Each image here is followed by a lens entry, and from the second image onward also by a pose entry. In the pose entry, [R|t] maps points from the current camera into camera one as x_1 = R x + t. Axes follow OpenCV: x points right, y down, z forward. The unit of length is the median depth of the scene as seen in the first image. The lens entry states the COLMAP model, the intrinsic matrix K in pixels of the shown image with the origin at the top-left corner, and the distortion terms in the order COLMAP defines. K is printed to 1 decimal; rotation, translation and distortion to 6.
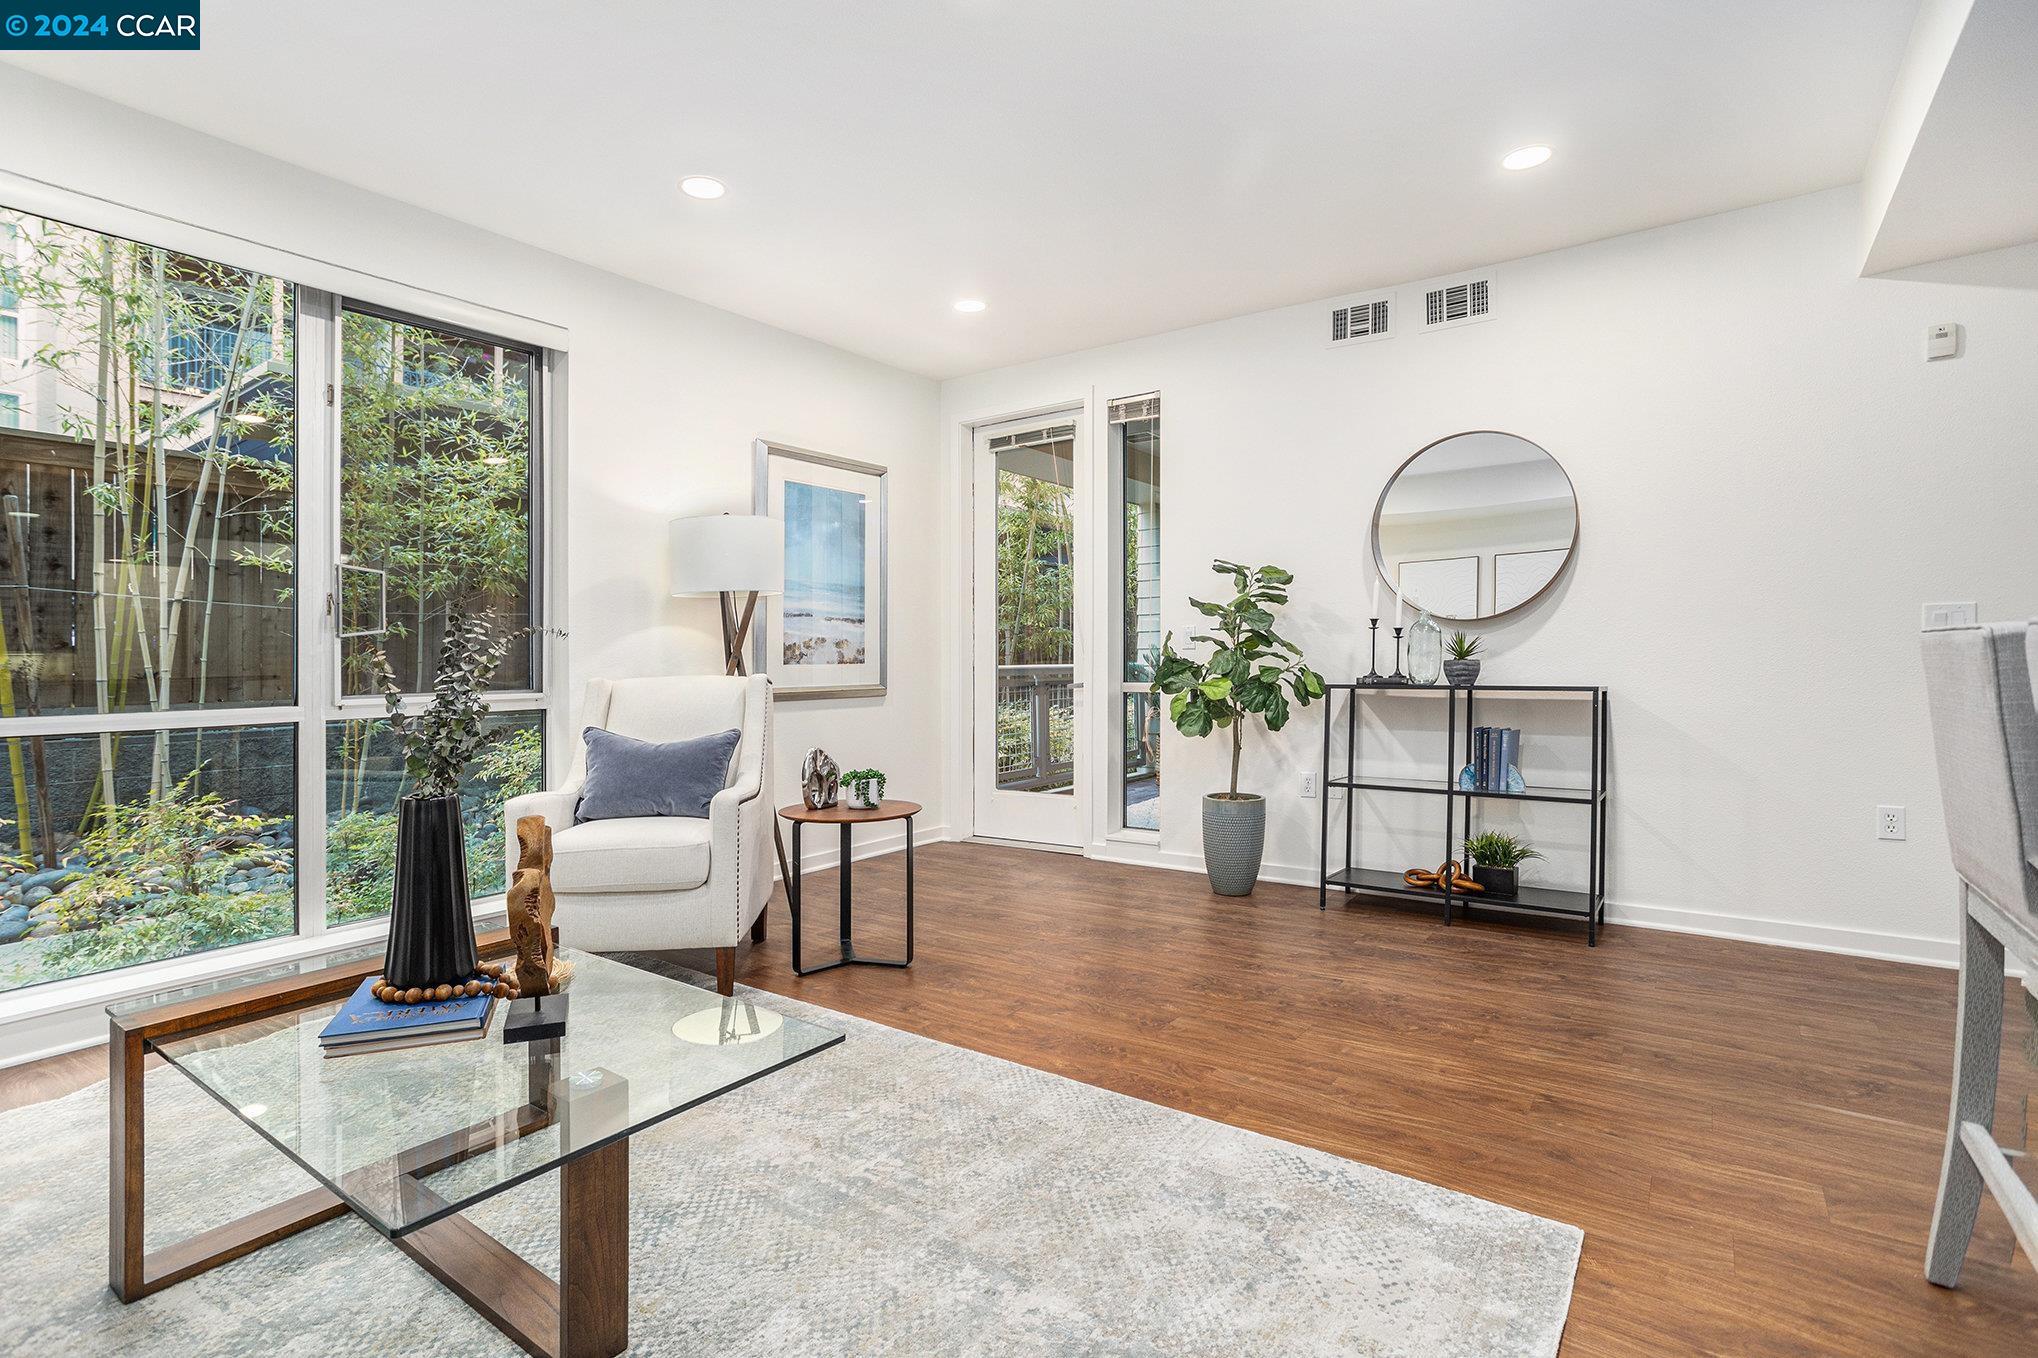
lens RADIAL K [[984.7, 0, 1008.2], [0, 984.7, 648.9], [0, 0, 1]] dist [-0.046709, 0.023693]
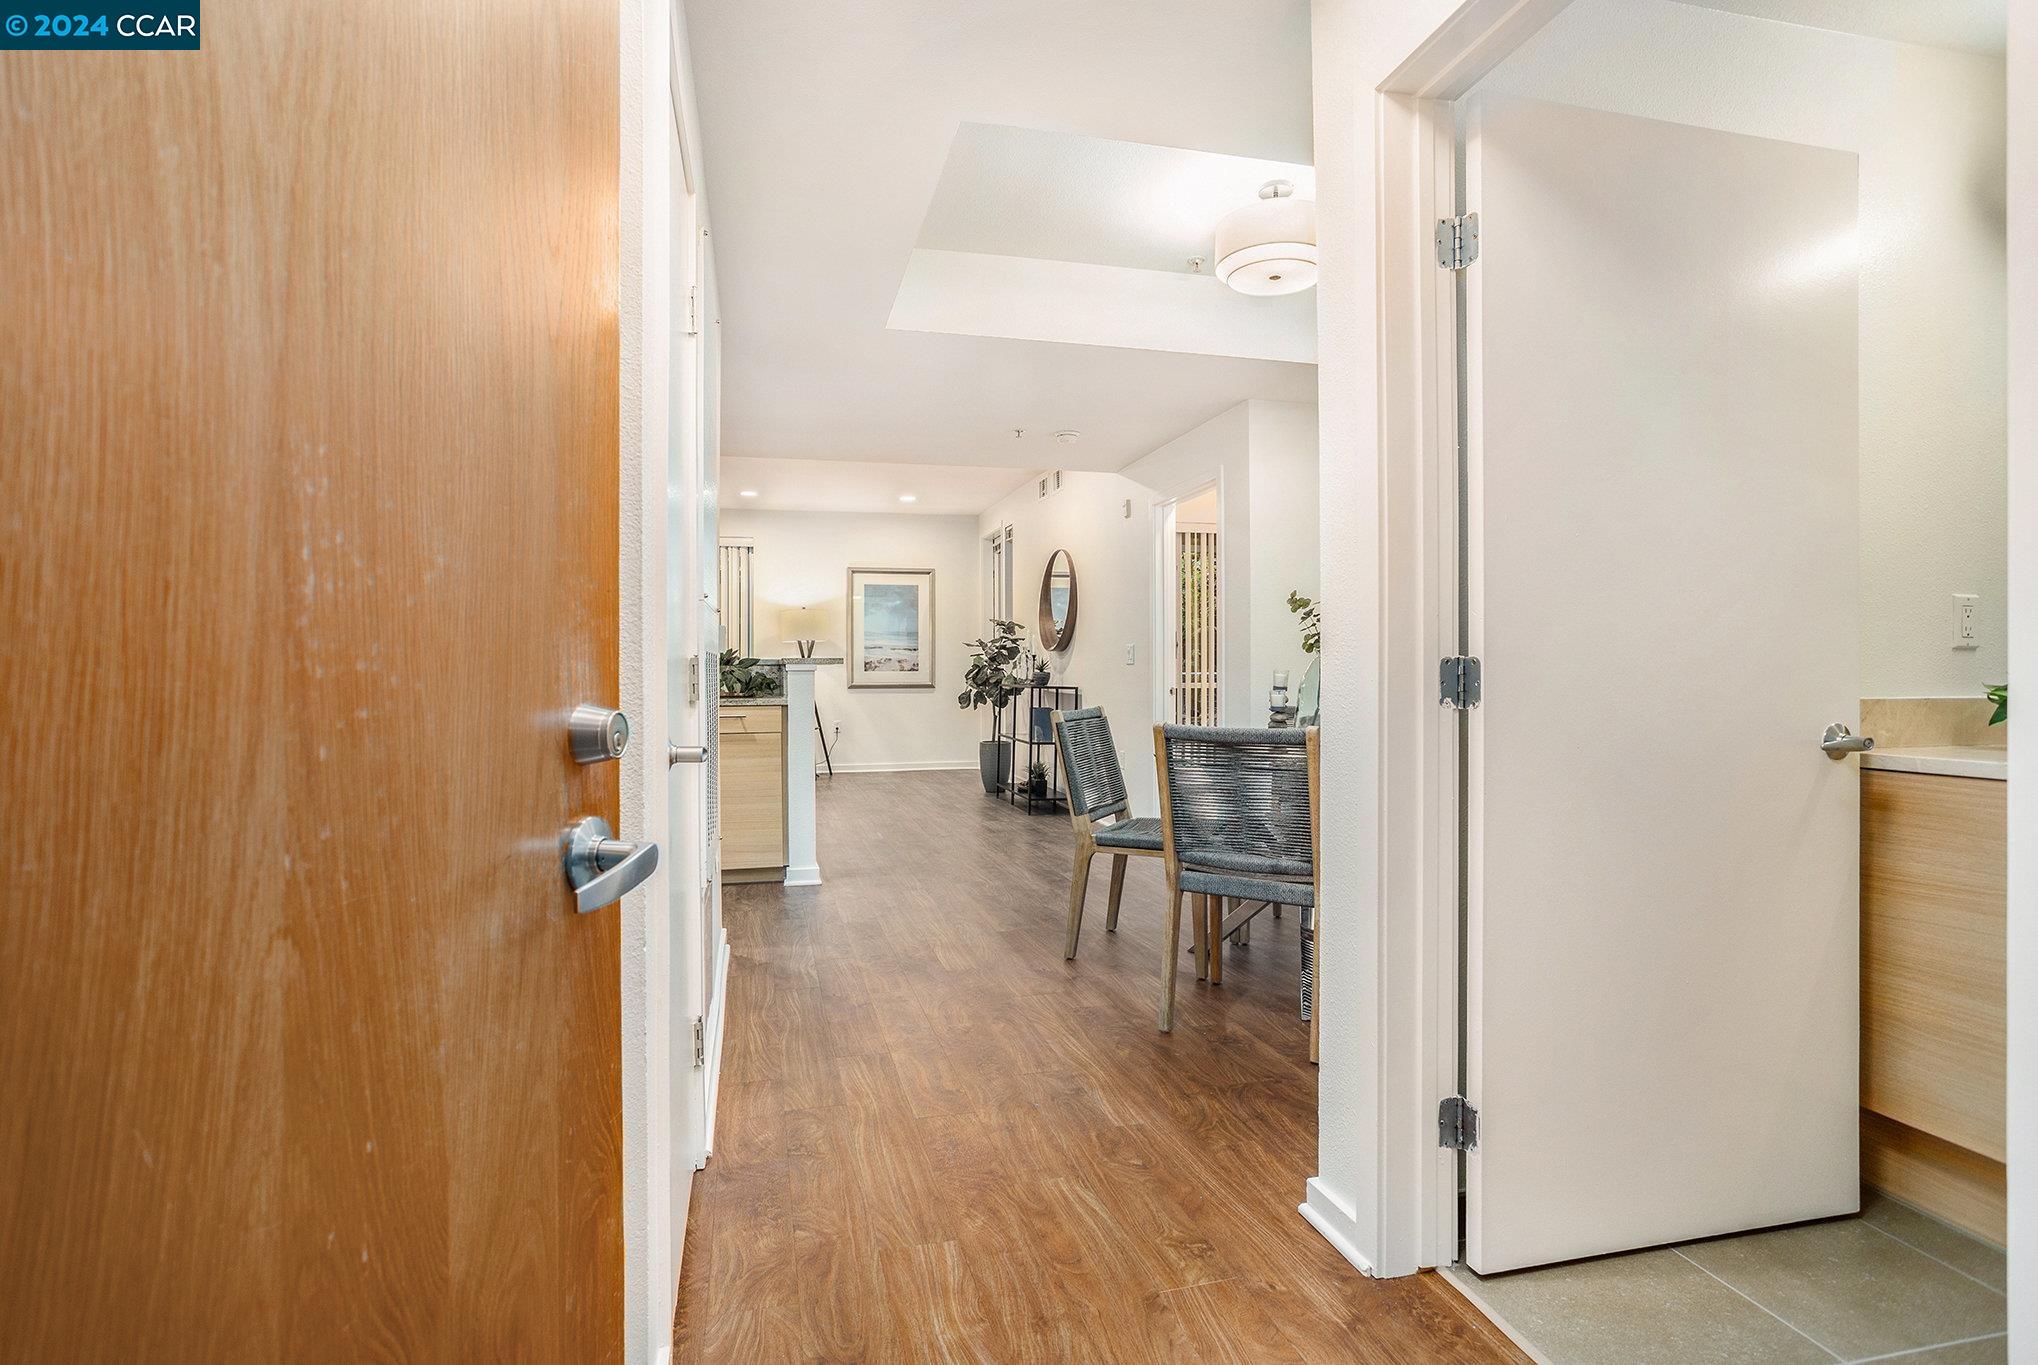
lens RADIAL K [[982.8, 0, 1019.0], [0, 982.8, 682.5], [0, 0, 1]] dist [-0.000375, -0.000006]
pose [[0.779480, 0.016453, -0.626211, 1.602521], [0.002821, 0.999553, 0.029774, -0.026368], [0.626421, -0.024975, 0.779085, -0.525457]]
